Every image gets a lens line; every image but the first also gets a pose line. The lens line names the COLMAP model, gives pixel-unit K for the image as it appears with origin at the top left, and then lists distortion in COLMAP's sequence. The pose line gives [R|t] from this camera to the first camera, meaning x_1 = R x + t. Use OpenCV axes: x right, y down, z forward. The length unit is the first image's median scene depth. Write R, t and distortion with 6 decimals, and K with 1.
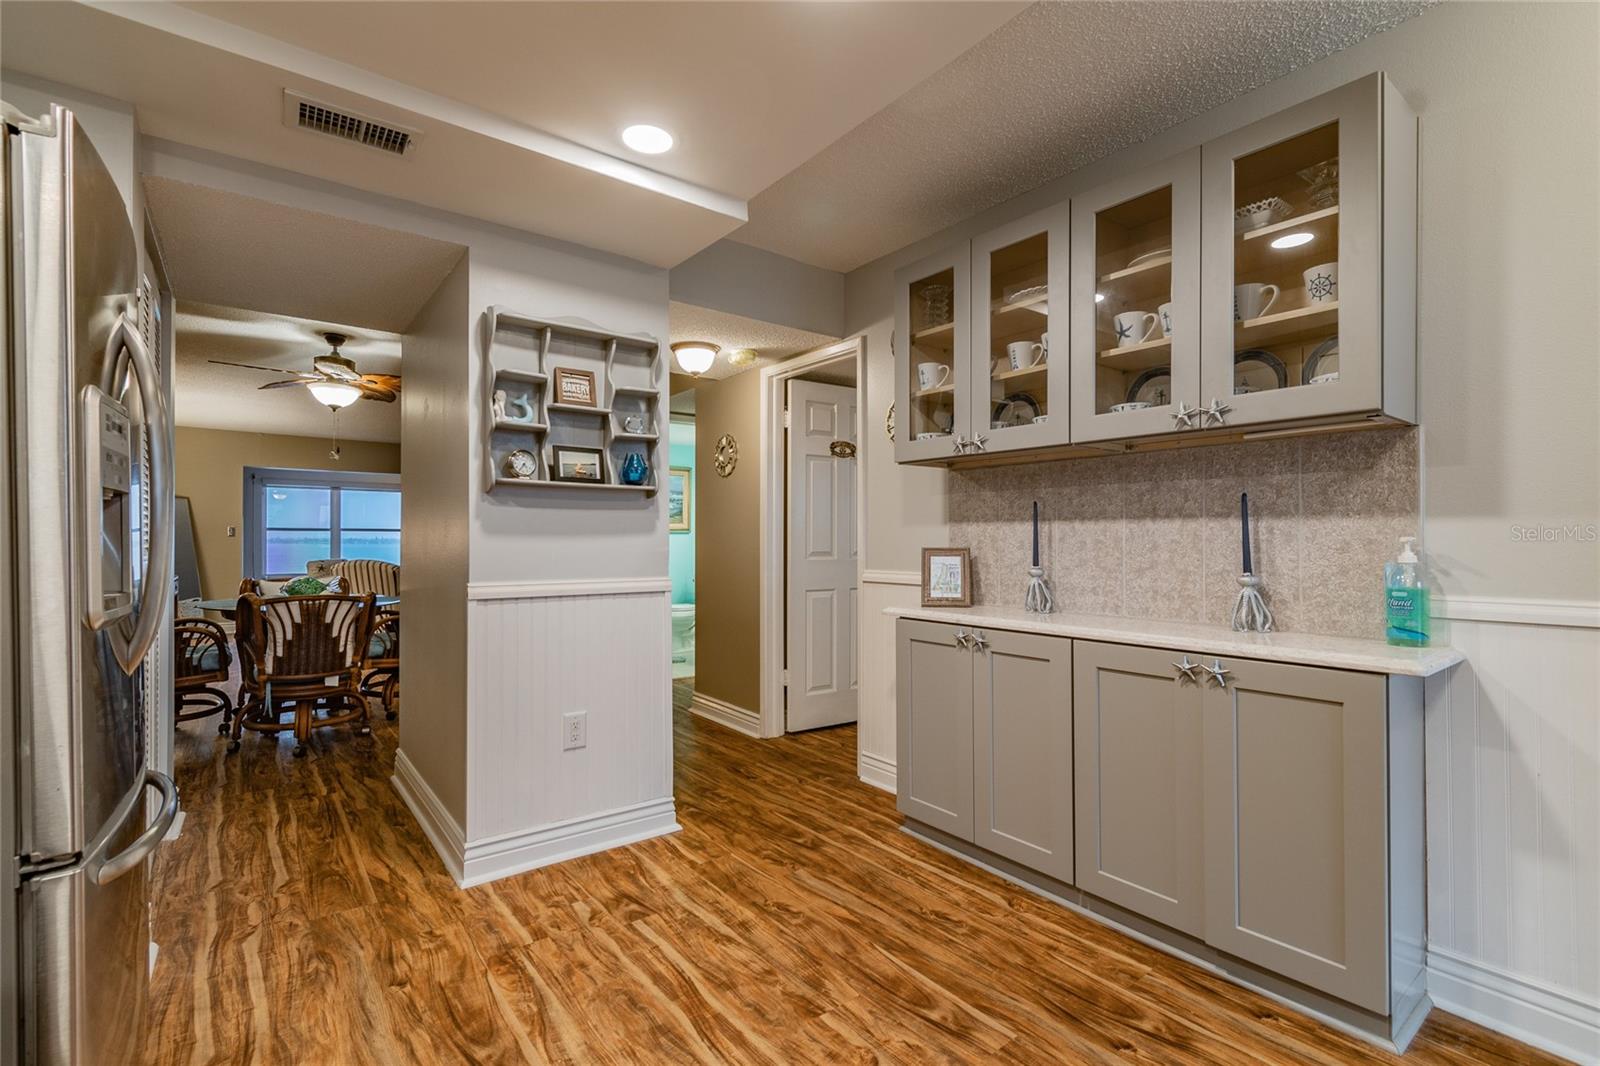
lens RADIAL K [[726.5, 0, 811.4], [0, 726.5, 535.0], [0, 0, 1]] dist [0.002551, -0.000089]
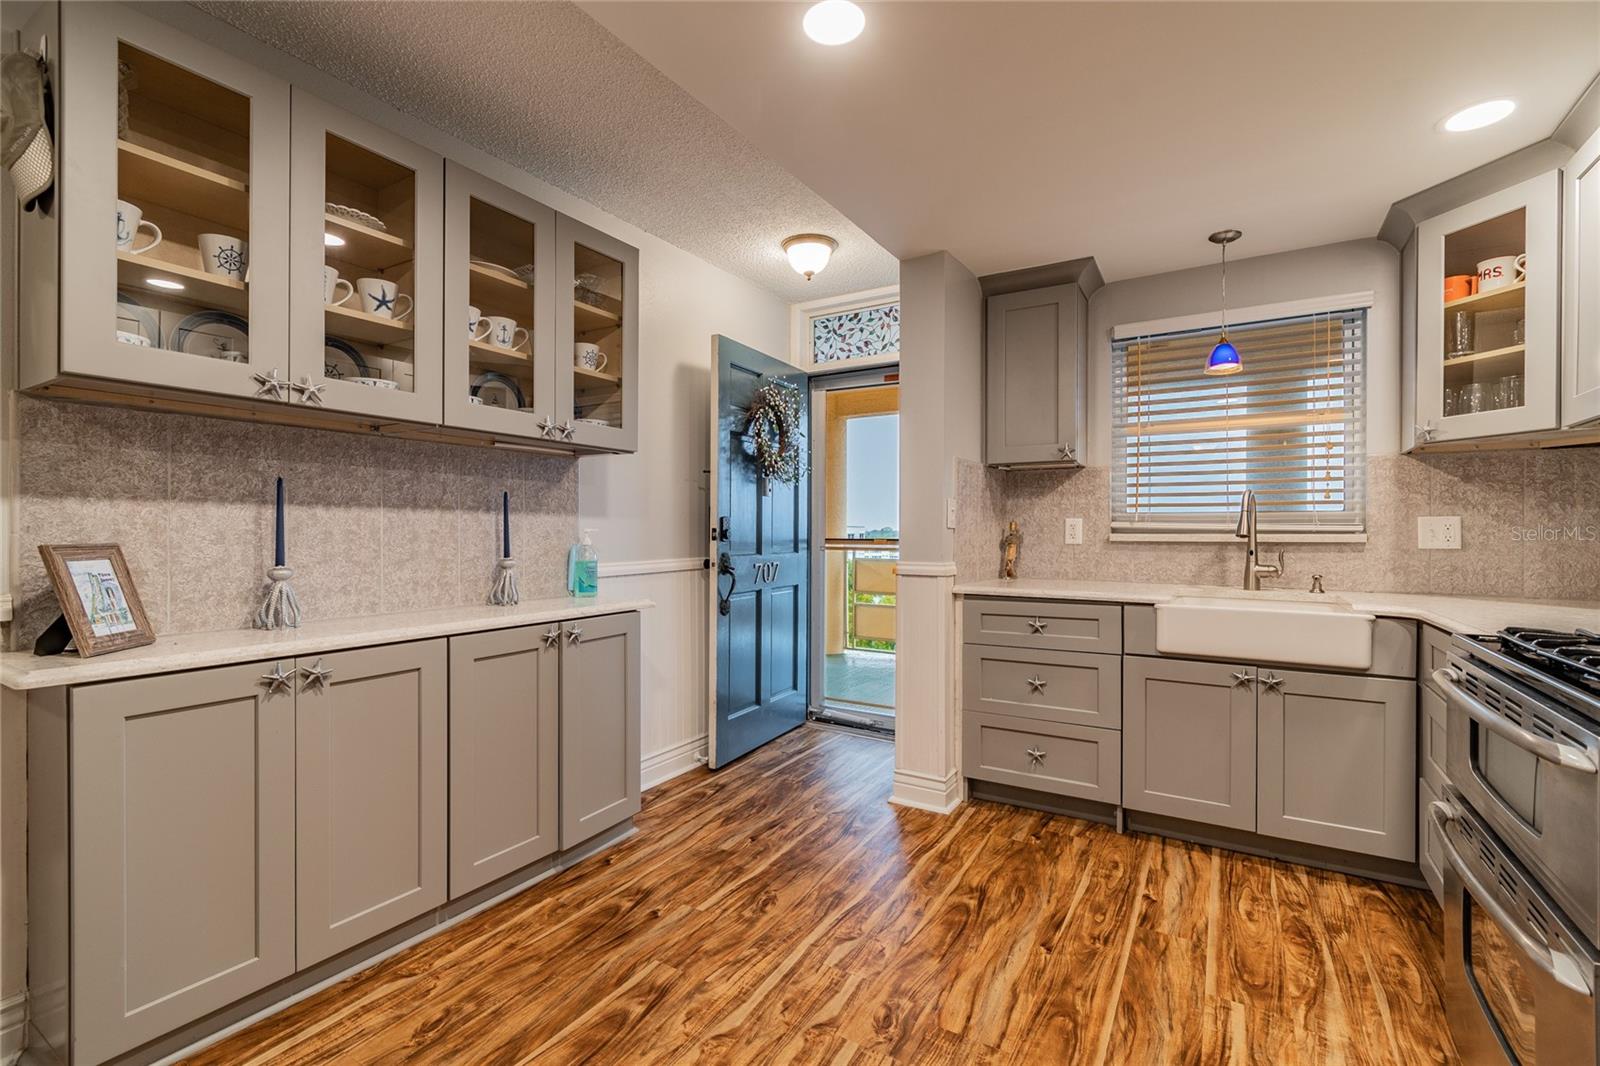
lens RADIAL K [[695.2, 0, 798.0], [0, 695.2, 536.4], [0, 0, 1]] dist [-0.007243, -0.000765]
pose [[-0.343377, -0.006208, 0.939177, -0.581641], [-0.005466, 0.999974, 0.004611, 0.007935], [-0.939182, -0.003550, -0.343402, 0.828695]]
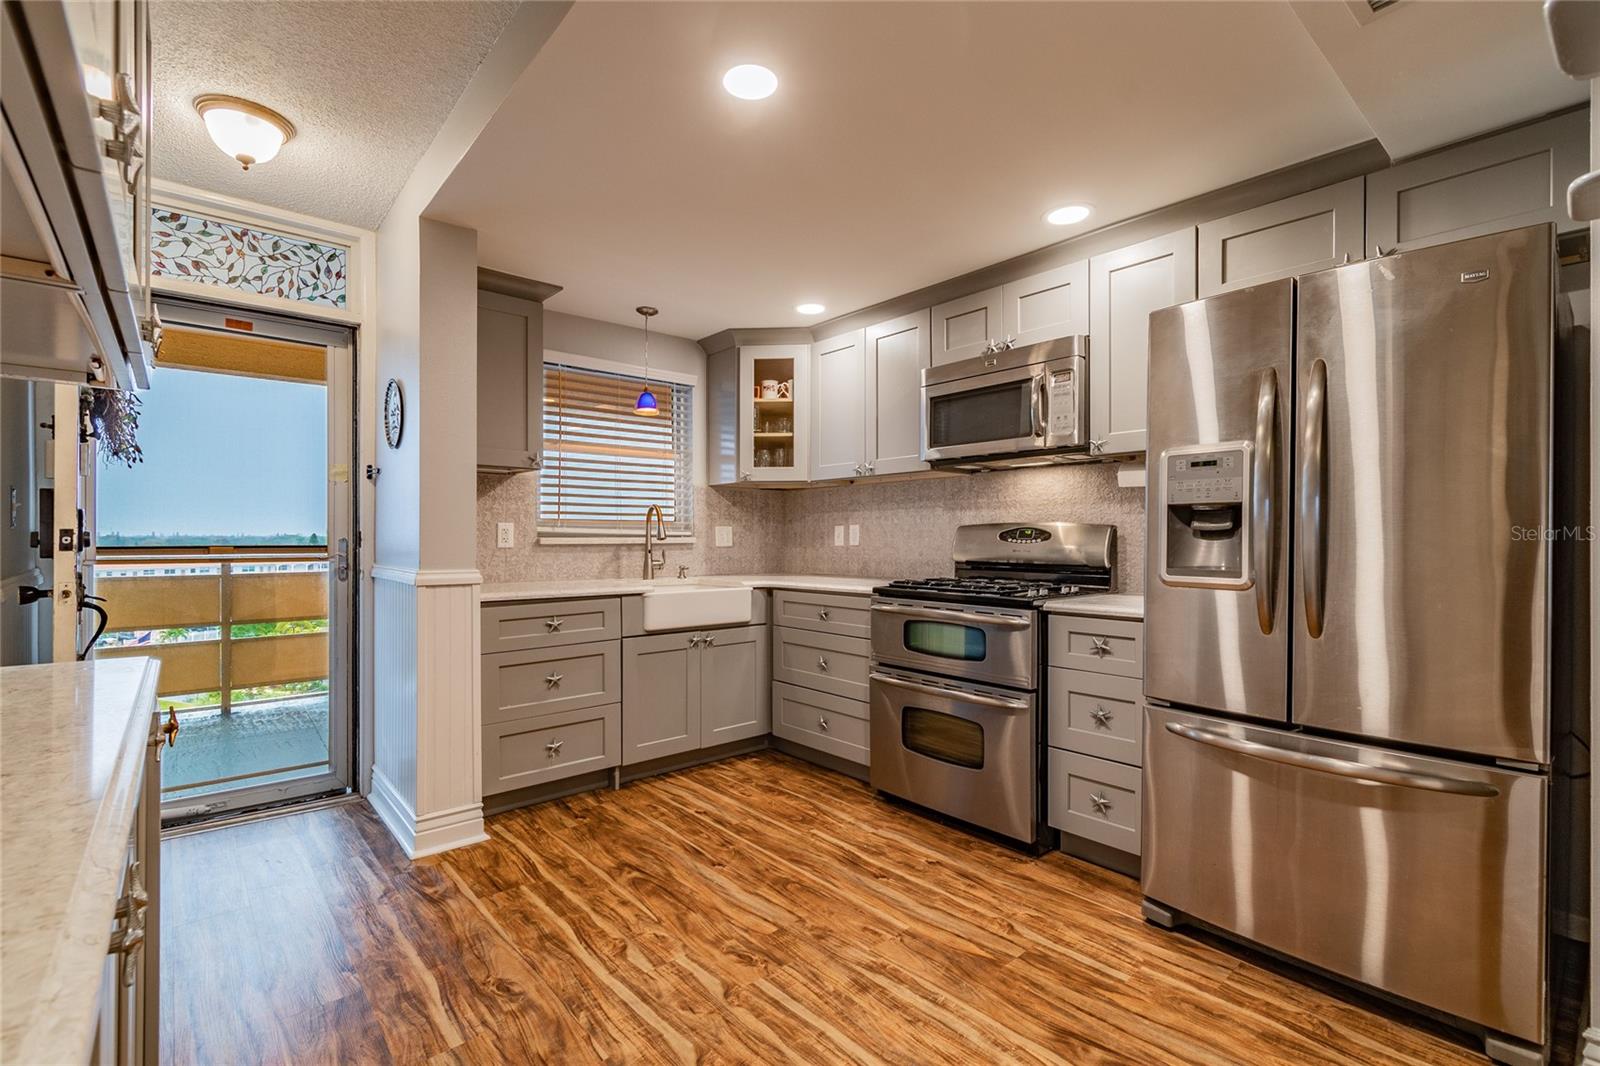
lens RADIAL K [[706.6, 0, 786.7], [0, 706.6, 539.9], [0, 0, 1]] dist [-0.000609, -0.000427]
pose [[-0.999623, 0.000825, -0.027452, -0.003049], [0.000830, 1.000000, -0.000146, 0.011146], [0.027452, -0.000168, -0.999623, 1.317115]]
